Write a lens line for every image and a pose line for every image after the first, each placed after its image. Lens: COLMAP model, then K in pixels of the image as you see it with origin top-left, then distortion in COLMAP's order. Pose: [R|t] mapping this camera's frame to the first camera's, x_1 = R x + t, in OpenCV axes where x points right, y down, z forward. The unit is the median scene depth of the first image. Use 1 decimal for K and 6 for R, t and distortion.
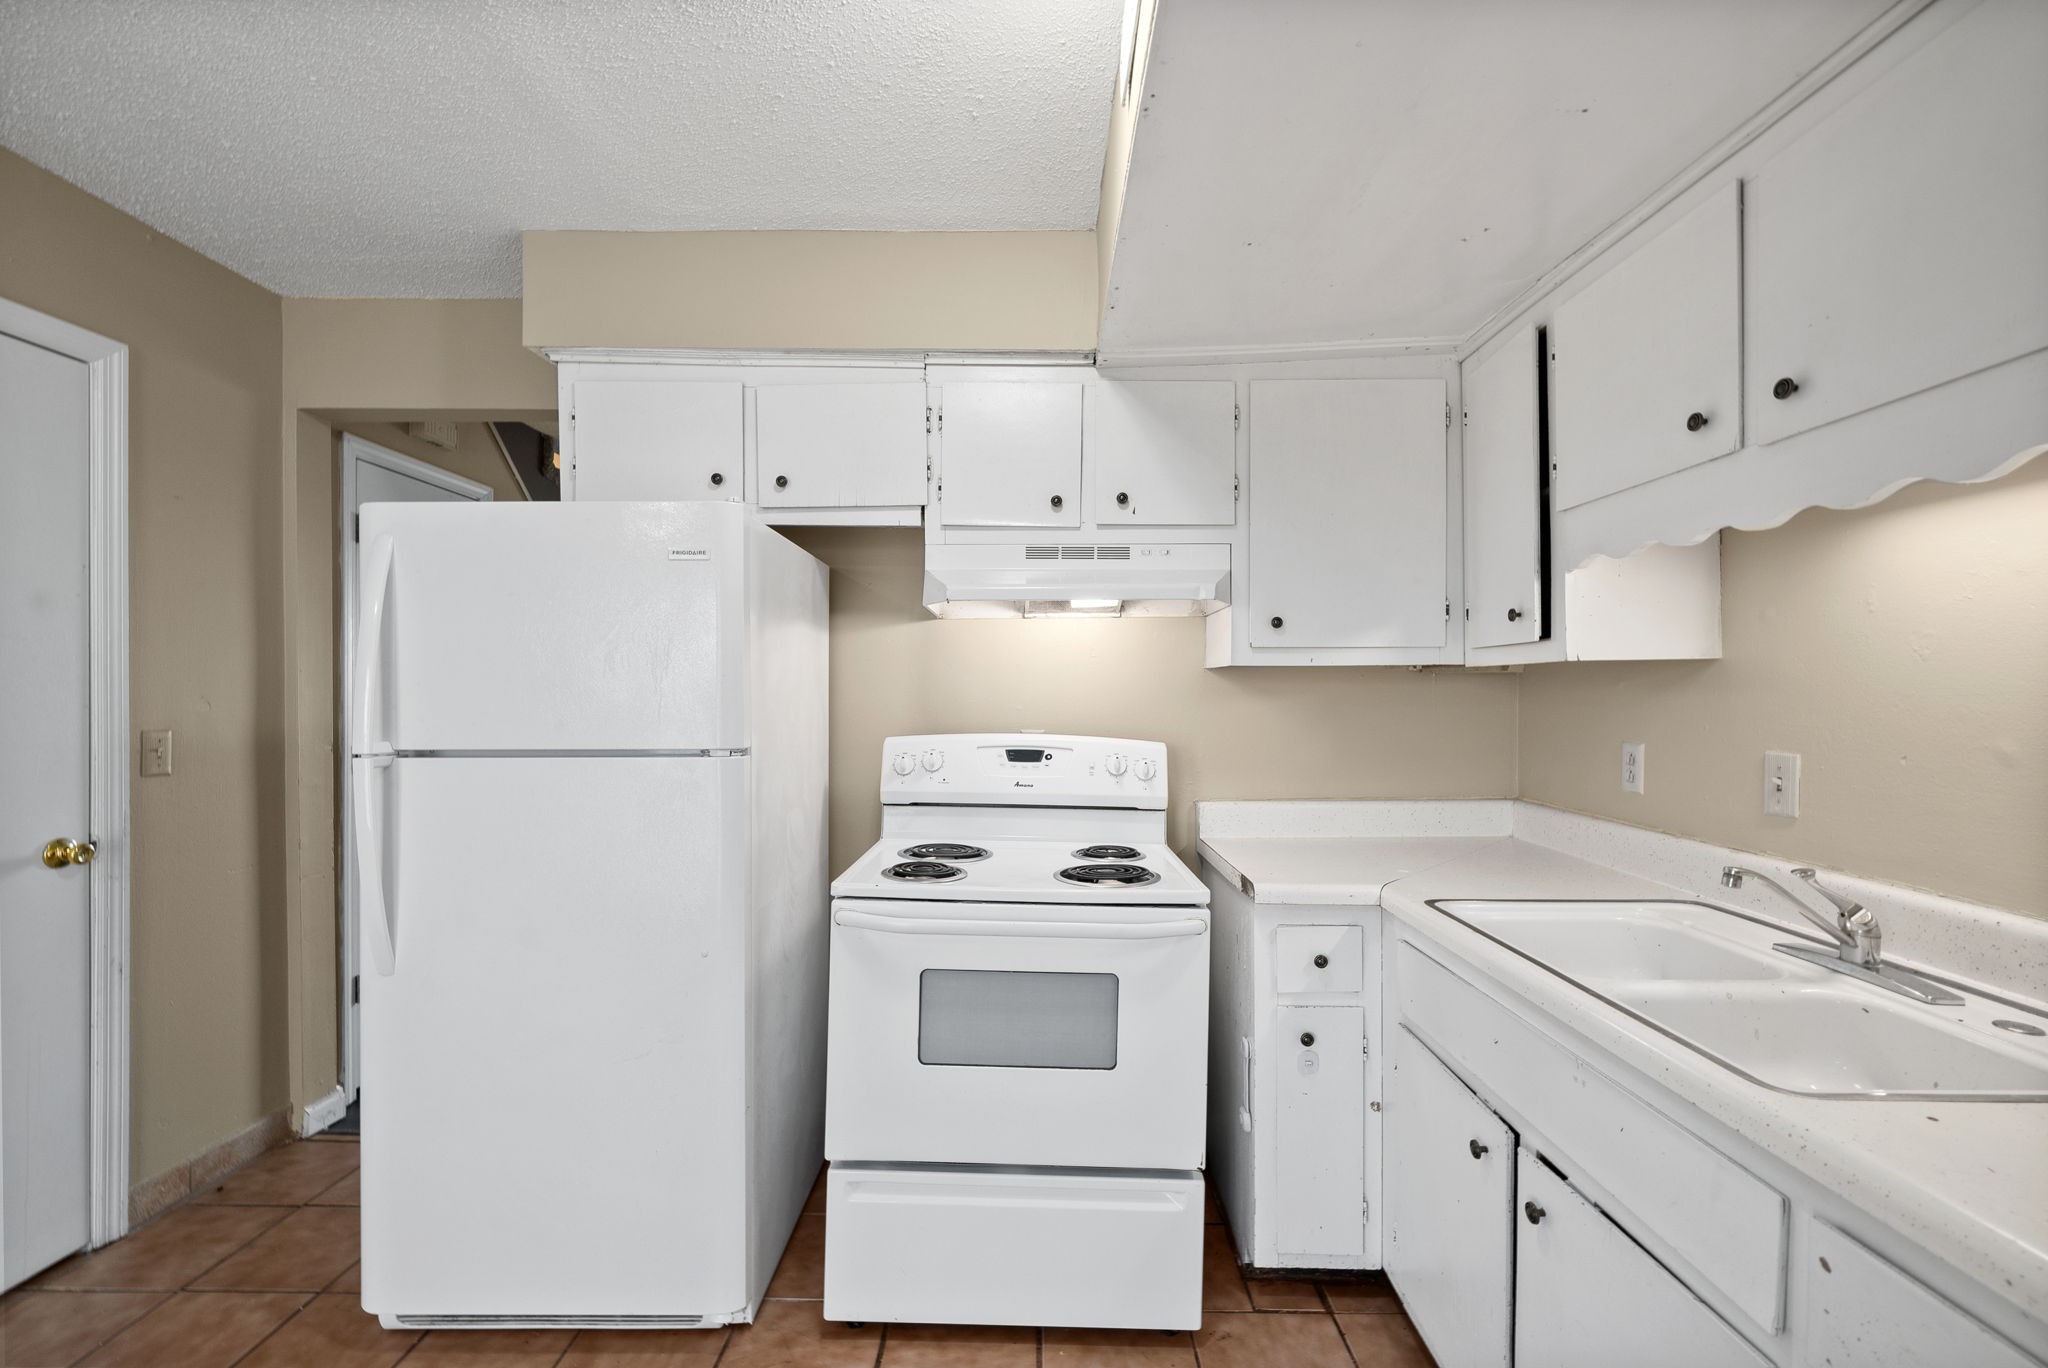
lens RADIAL K [[854.1, 0, 1024.4], [0, 854.1, 697.9], [0, 0, 1]] dist [-0.000039, 0.000063]
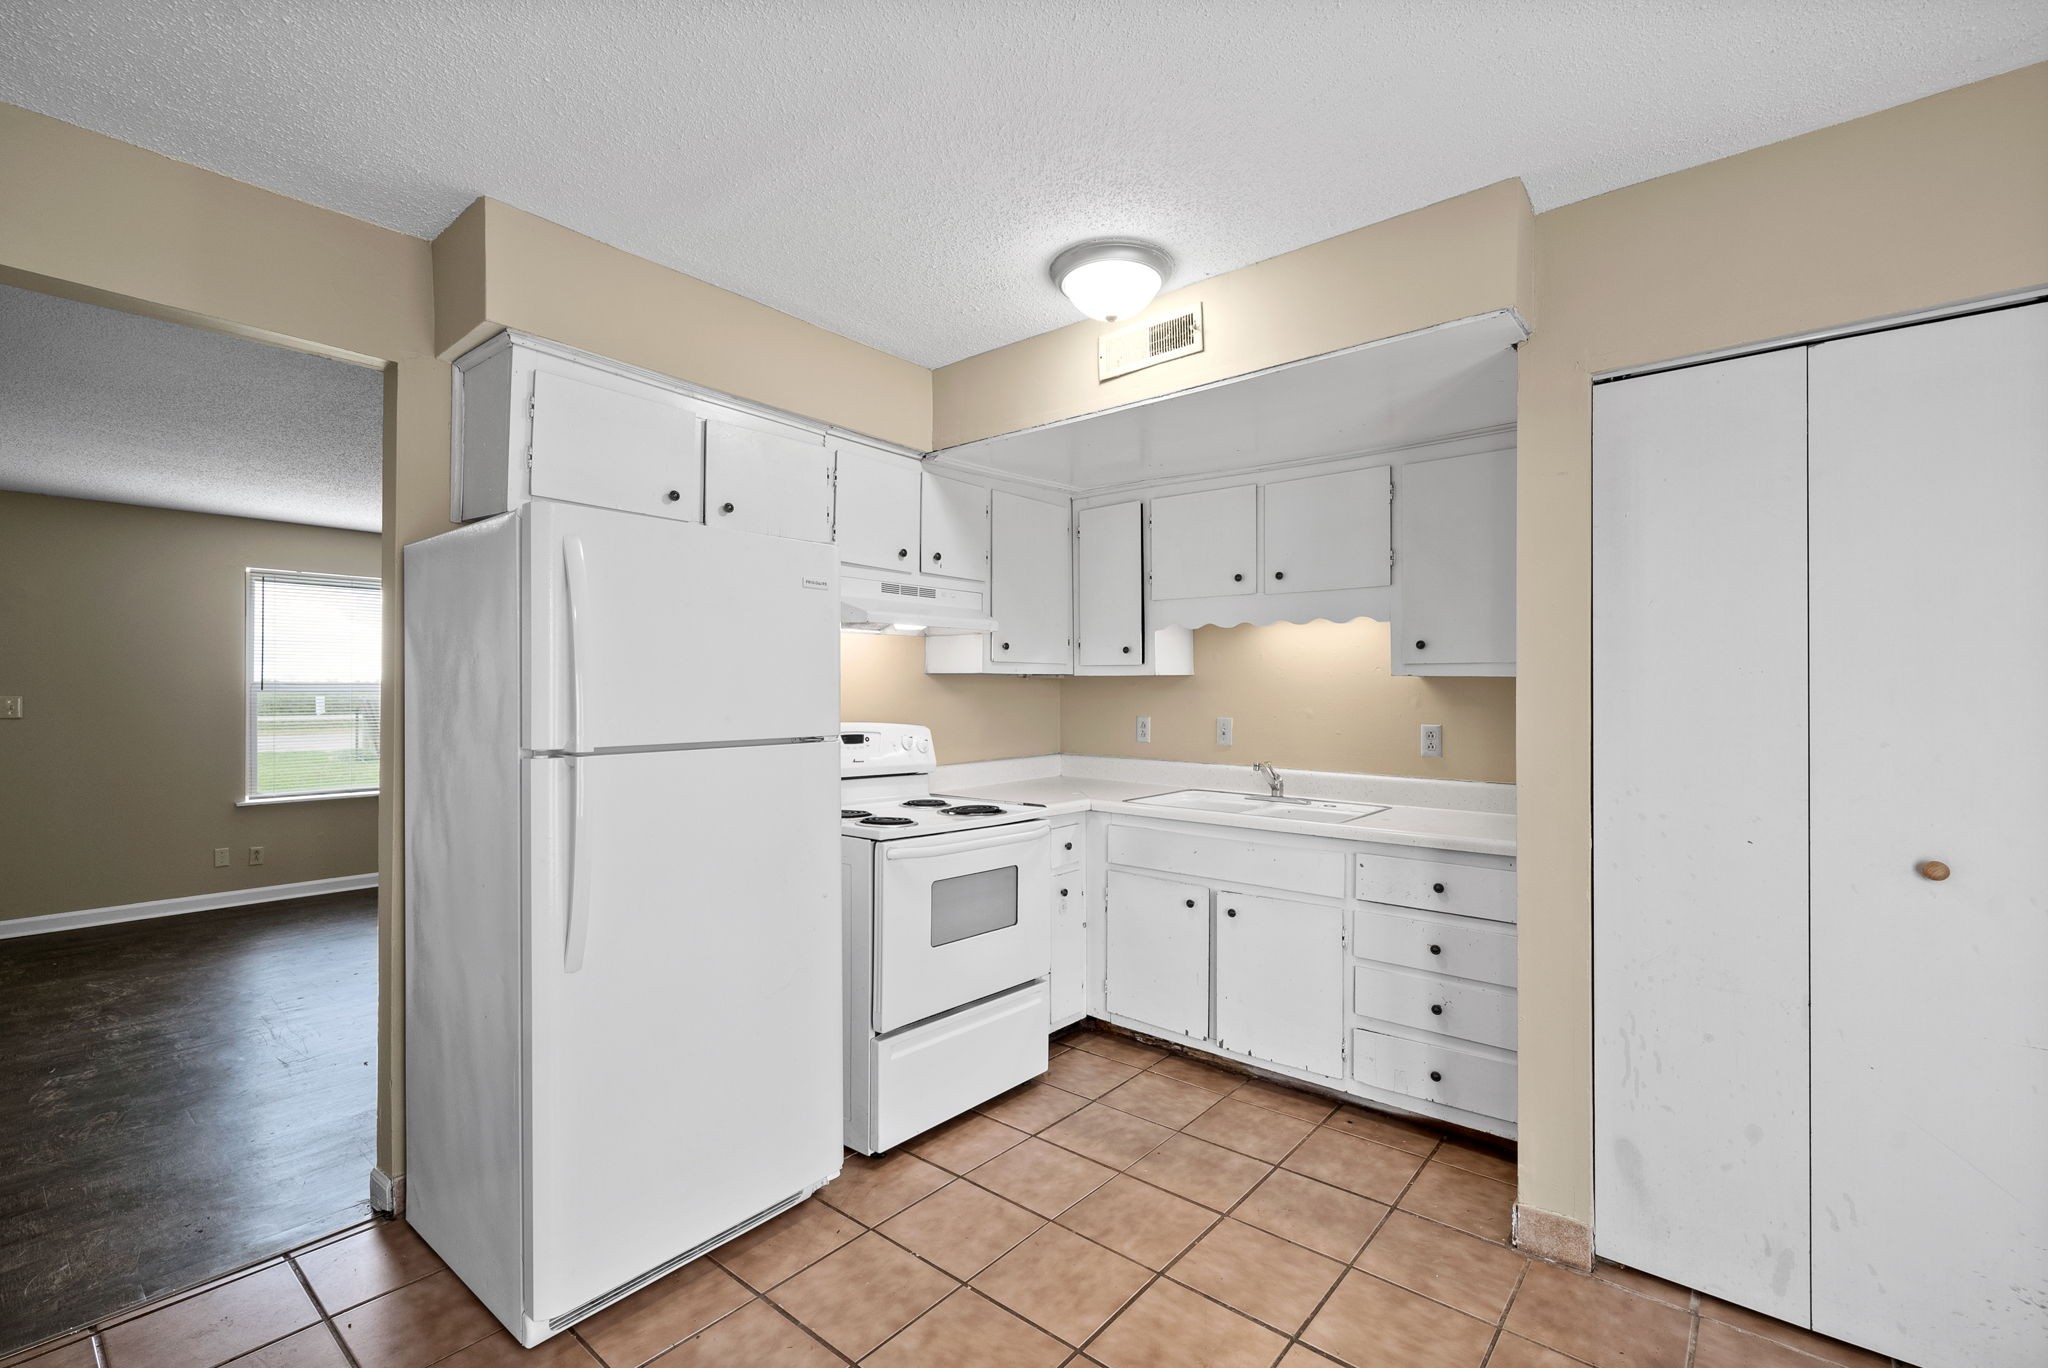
lens RADIAL K [[854.1, 0, 1029.9], [0, 854.1, 683.4], [0, 0, 1]] dist [-0.000039, 0.000063]
pose [[0.644427, 0.005970, 0.764642, -0.902408], [0.002638, 0.999946, -0.010031, -0.003731], [-0.764661, 0.008481, 0.644377, -0.052304]]
